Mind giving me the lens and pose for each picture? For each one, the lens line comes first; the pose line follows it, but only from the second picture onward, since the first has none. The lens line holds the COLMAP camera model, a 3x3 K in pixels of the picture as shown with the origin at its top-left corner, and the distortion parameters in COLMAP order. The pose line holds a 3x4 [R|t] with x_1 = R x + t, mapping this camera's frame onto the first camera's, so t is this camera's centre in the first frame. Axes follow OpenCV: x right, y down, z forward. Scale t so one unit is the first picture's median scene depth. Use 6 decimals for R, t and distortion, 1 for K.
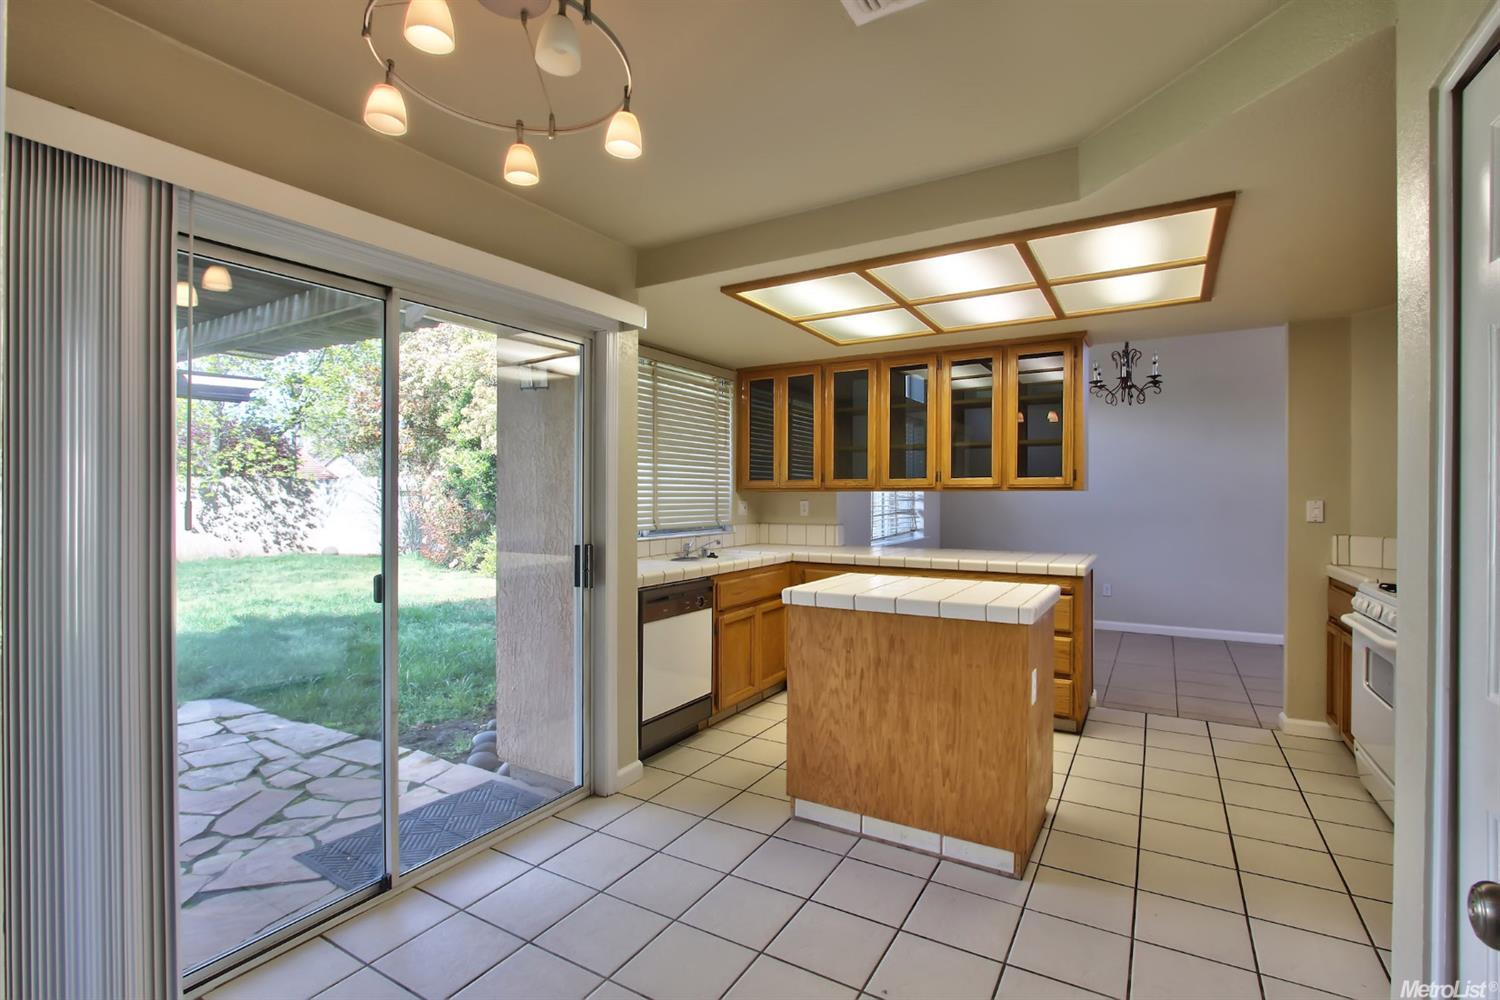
lens RADIAL K [[701.6, 0, 757.2], [0, 701.6, 501.2], [0, 0, 1]] dist [-0.012195, 0.001329]
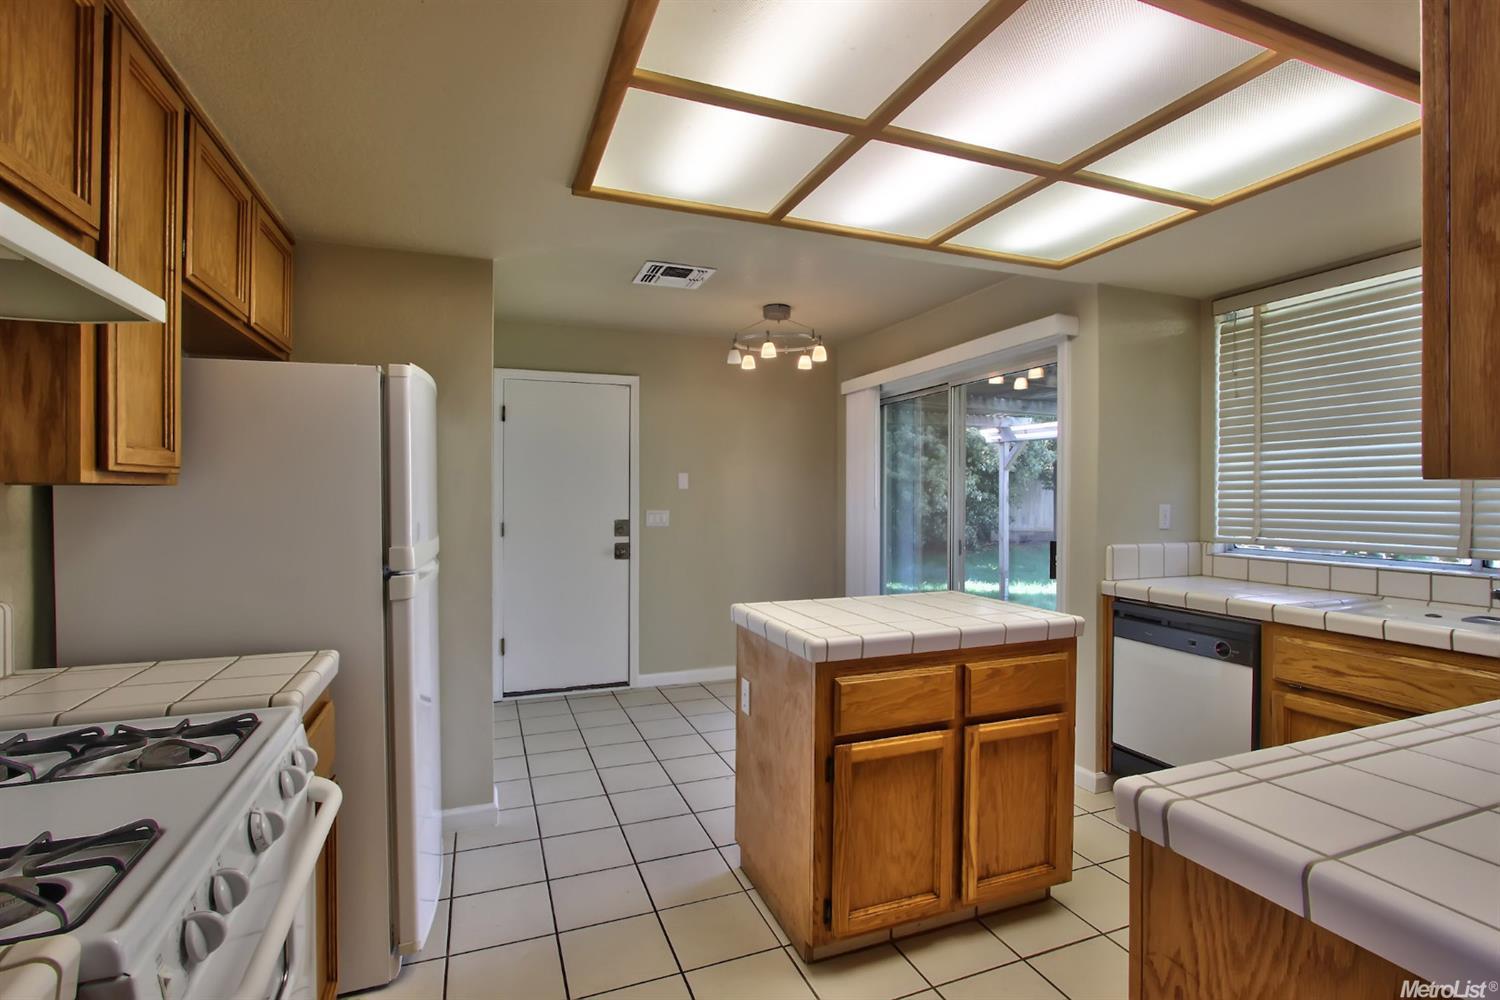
lens RADIAL K [[701.6, 0, 749.5], [0, 701.6, 501.8], [0, 0, 1]] dist [-0.012195, 0.001329]
pose [[-0.617049, 0.009075, -0.786872, 1.034731], [-0.006025, 0.999850, 0.016256, -0.017331], [0.786901, 0.014771, -0.616902, 1.436565]]
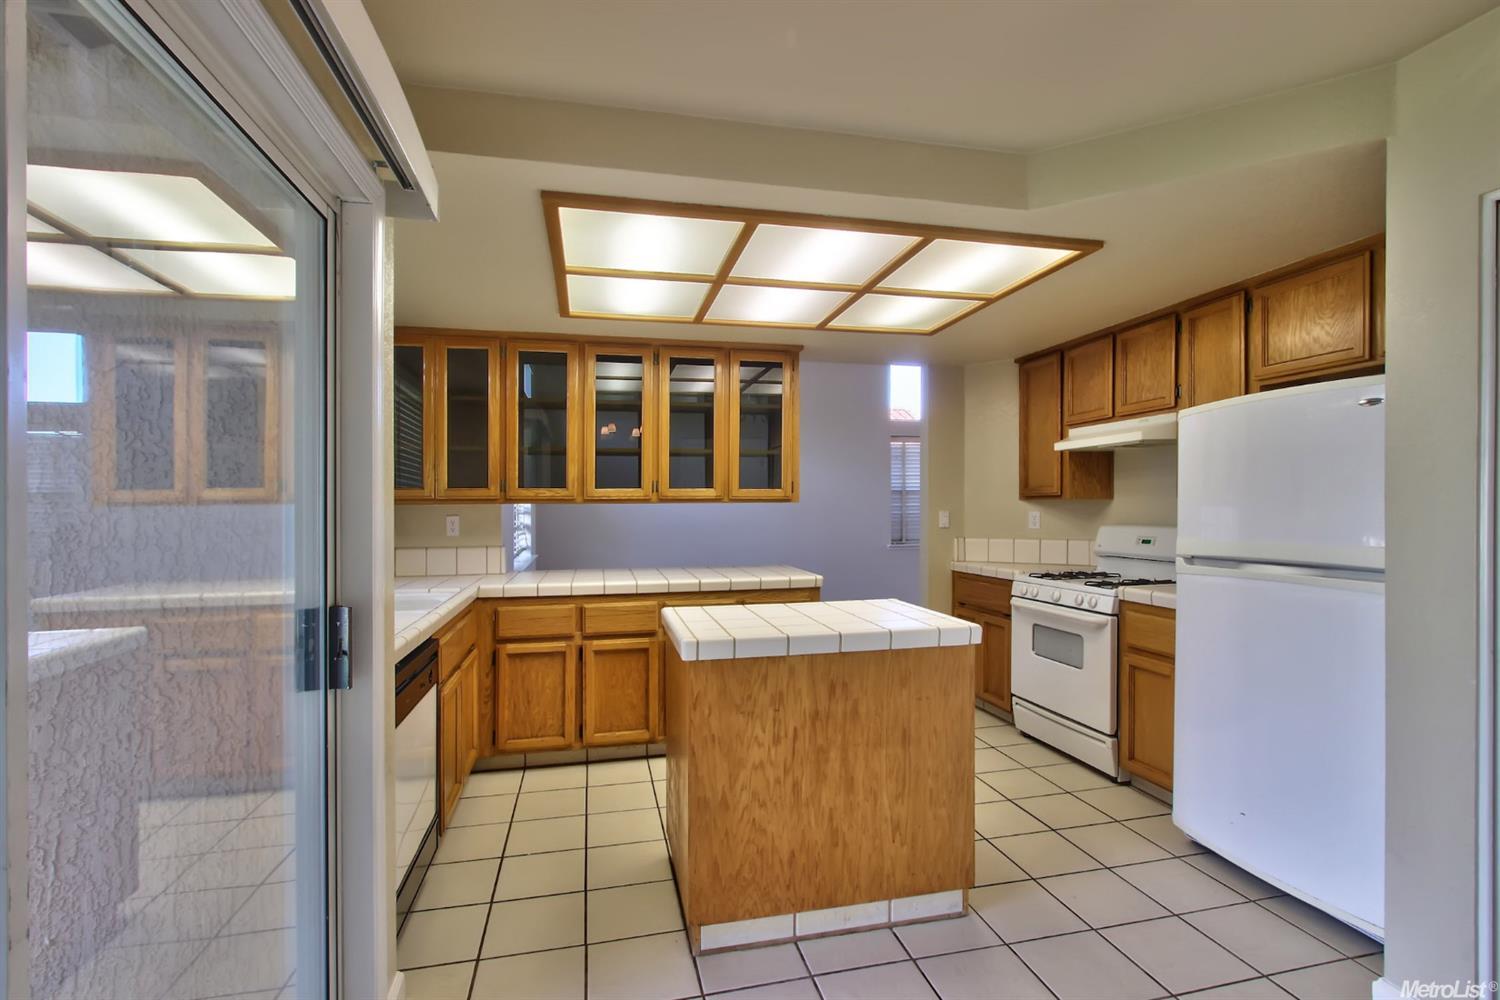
lens RADIAL K [[701.6, 0, 753.3], [0, 701.6, 512.8], [0, 0, 1]] dist [-0.012195, 0.001329]
pose [[0.717591, -0.009216, 0.696404, -0.426692], [0.009841, 0.999947, 0.003093, -0.006477], [-0.696395, 0.004633, 0.717644, 0.460920]]
